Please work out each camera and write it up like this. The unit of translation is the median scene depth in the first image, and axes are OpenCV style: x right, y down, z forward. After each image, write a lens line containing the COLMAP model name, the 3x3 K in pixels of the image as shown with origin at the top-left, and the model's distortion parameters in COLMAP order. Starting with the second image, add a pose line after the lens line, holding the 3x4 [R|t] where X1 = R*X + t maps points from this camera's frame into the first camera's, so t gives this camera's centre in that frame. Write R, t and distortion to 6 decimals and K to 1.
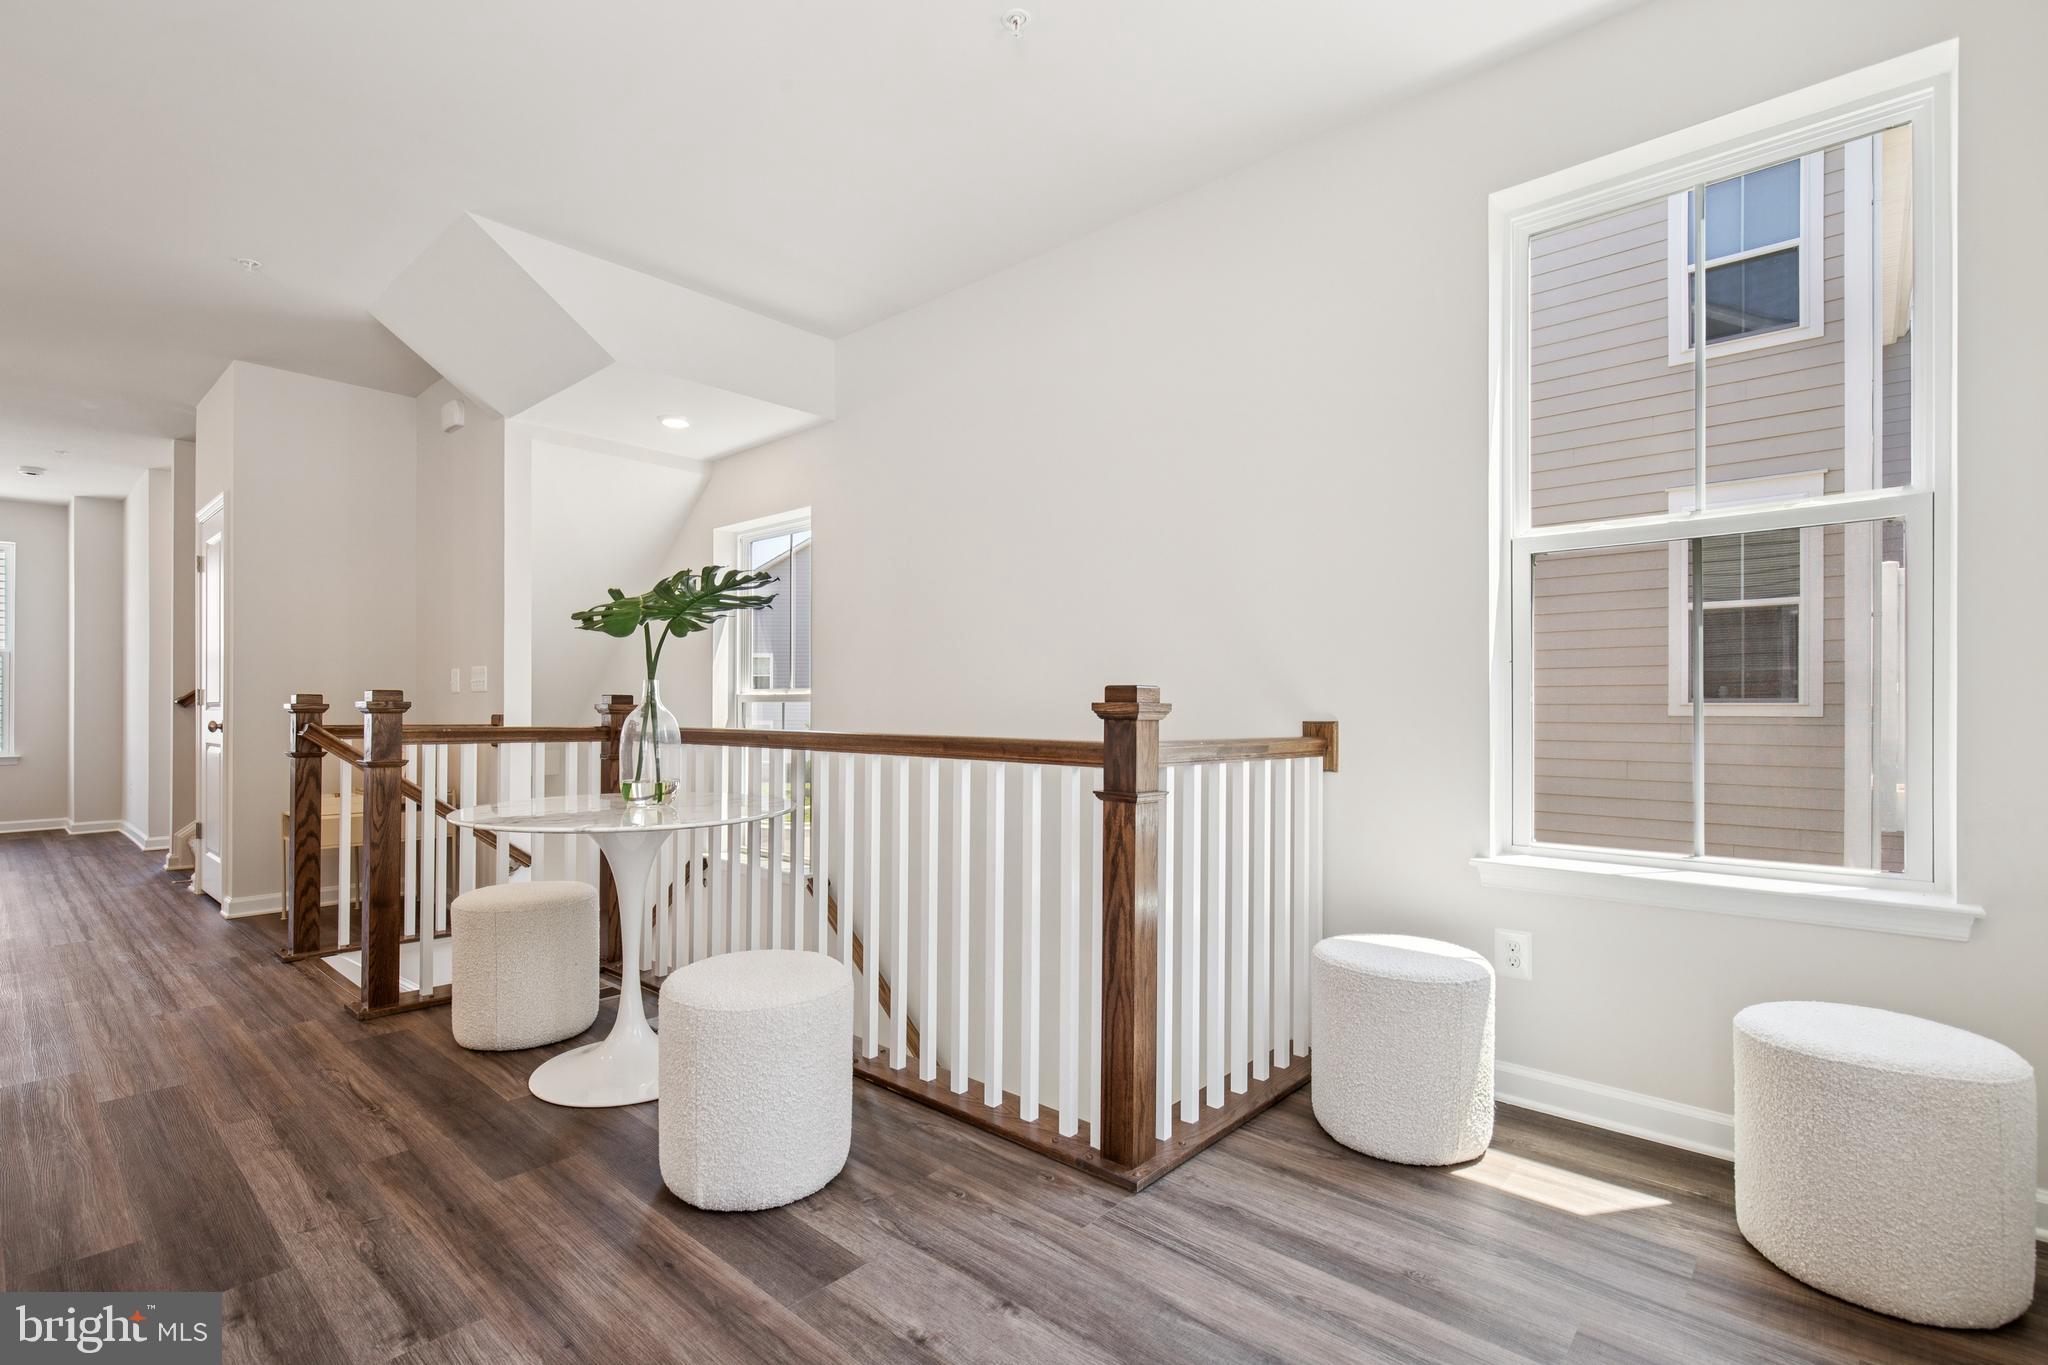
lens RADIAL K [[943.8, 0, 1031.7], [0, 943.8, 697.0], [0, 0, 1]] dist [0.000407, 0.000309]
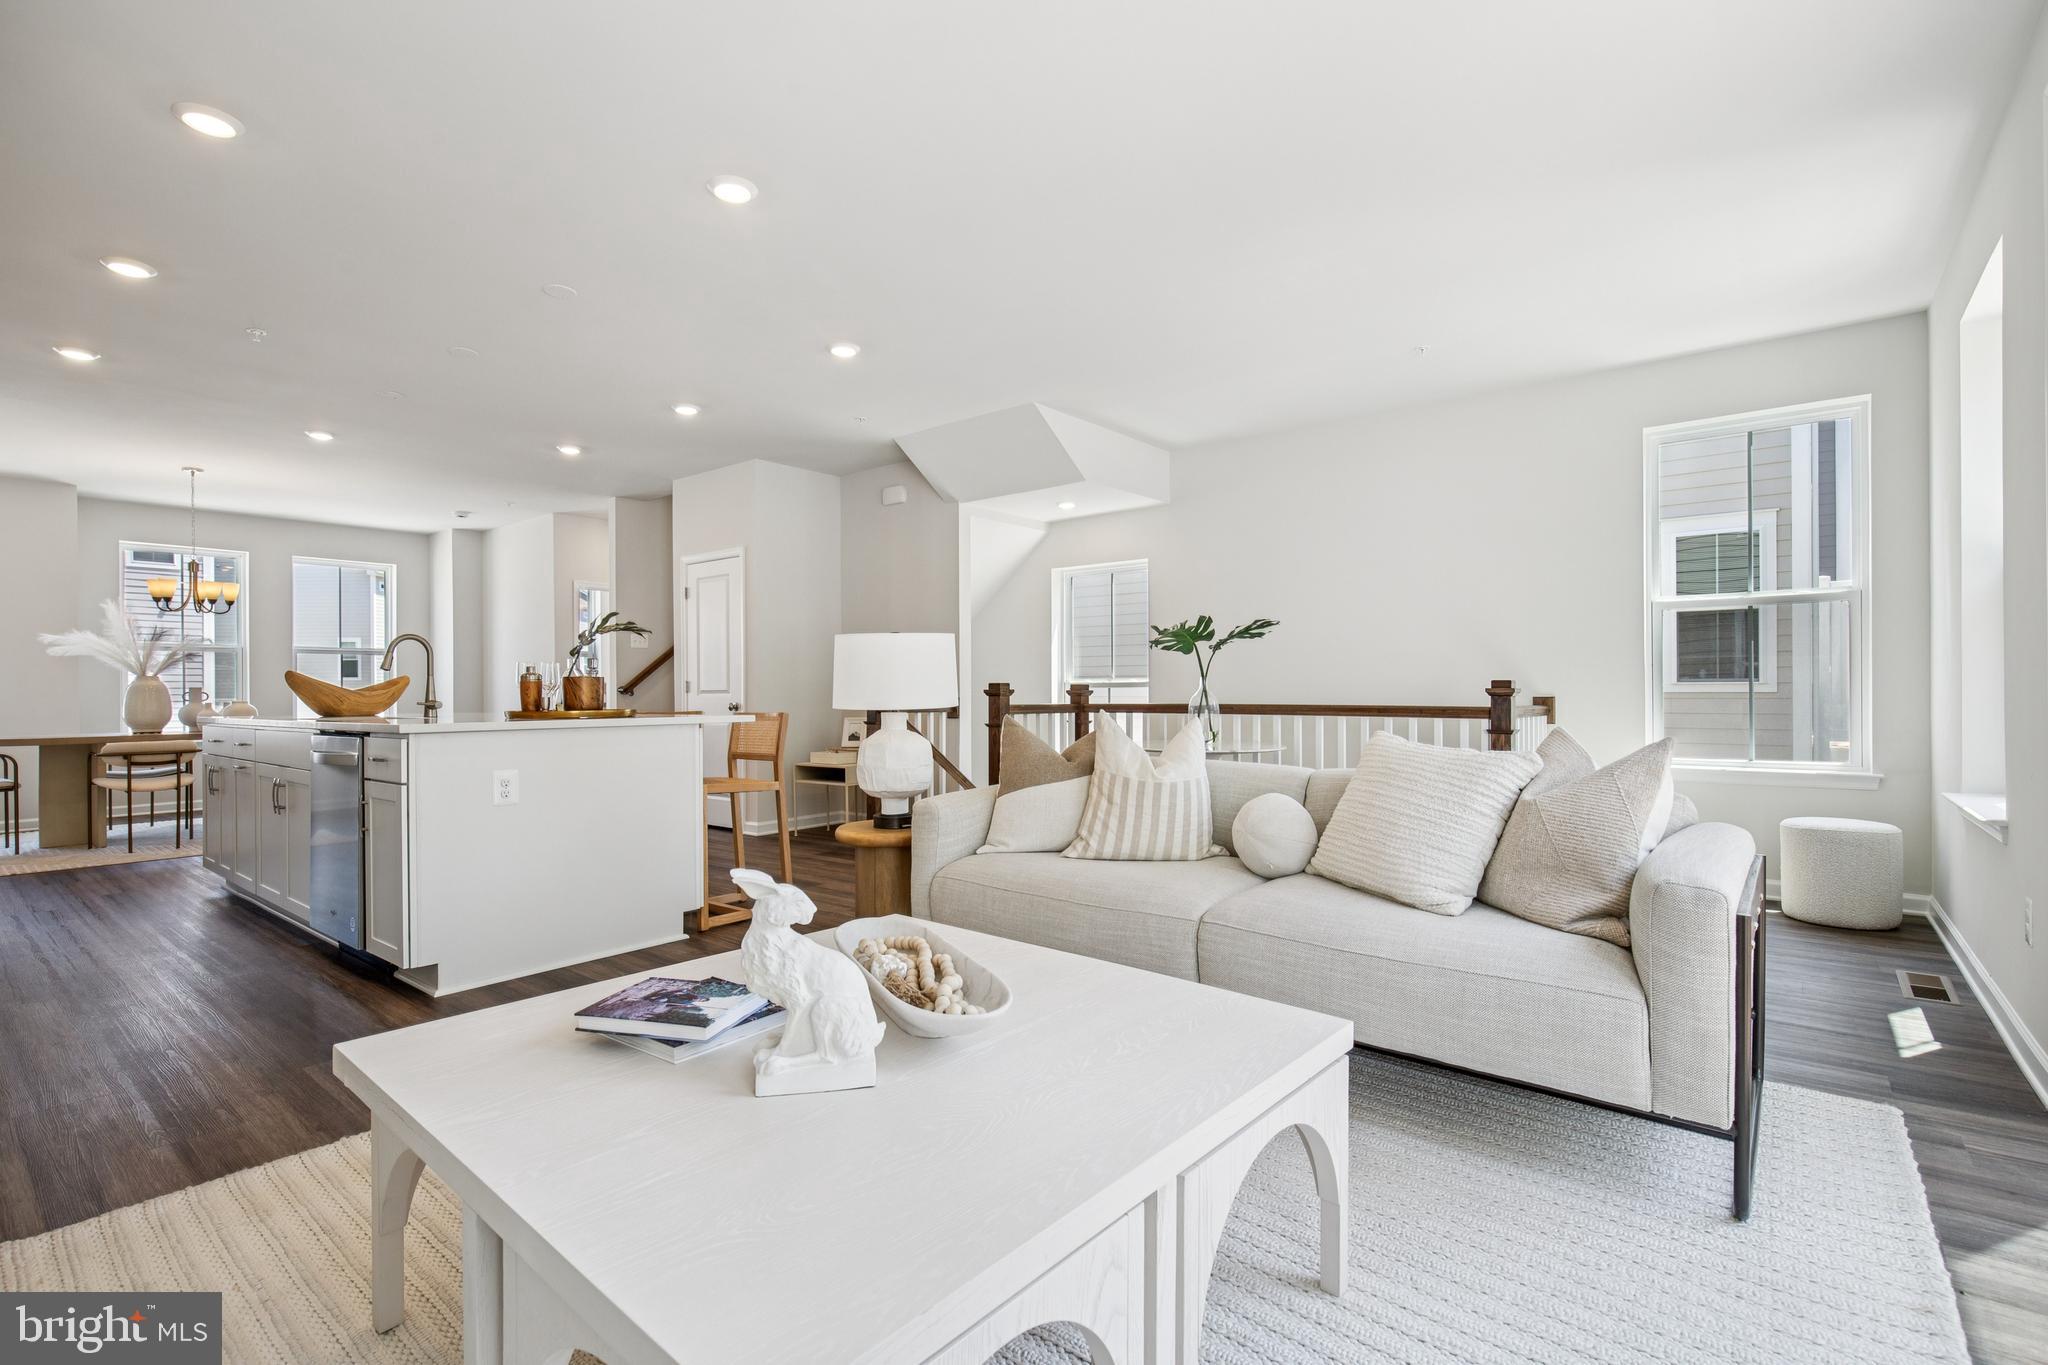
lens RADIAL K [[943.8, 0, 1032.1], [0, 943.8, 680.4], [0, 0, 1]] dist [0.000407, 0.000309]
pose [[0.998855, -0.006715, 0.047361, -0.687024], [0.006598, 0.999975, 0.002626, -0.015811], [-0.047377, -0.002310, 0.998874, -0.702973]]
